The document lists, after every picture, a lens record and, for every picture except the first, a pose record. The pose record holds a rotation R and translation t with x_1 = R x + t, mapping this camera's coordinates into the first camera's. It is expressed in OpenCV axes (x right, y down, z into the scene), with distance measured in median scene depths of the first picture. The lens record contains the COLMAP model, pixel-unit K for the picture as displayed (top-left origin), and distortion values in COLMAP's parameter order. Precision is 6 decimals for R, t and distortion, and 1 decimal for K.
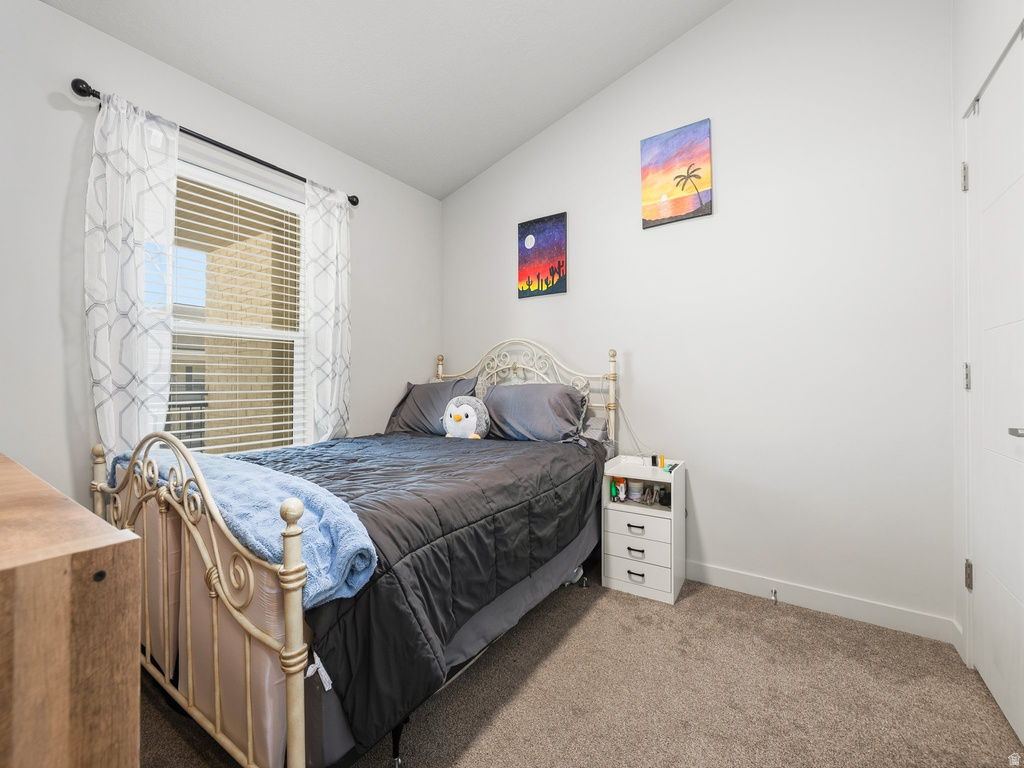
lens RADIAL K [[429.8, 0, 503.8], [0, 429.8, 380.8], [0, 0, 1]] dist [-0.001459, 0.000005]
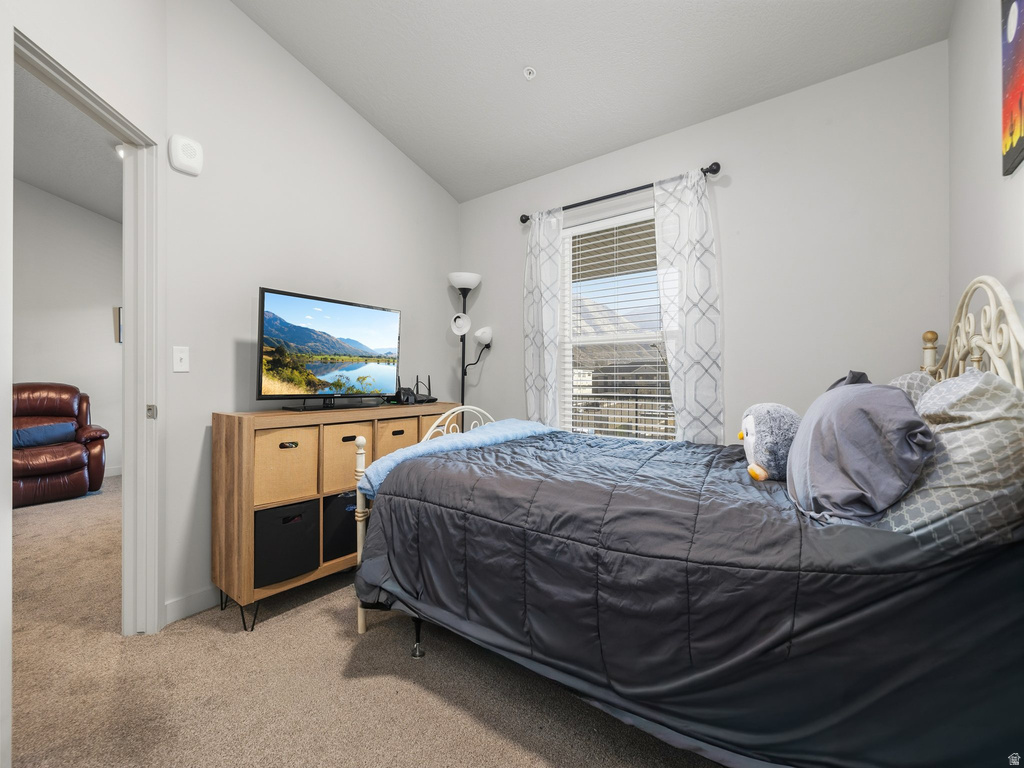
lens RADIAL K [[429.8, 0, 503.8], [0, 429.8, 380.8], [0, 0, 1]] dist [-0.001459, 0.000005]
pose [[-0.045429, 0.004392, -0.998958, 0.789147], [0.000529, 0.999990, 0.004372, 0.000288], [0.998967, -0.000330, -0.045431, 0.921506]]
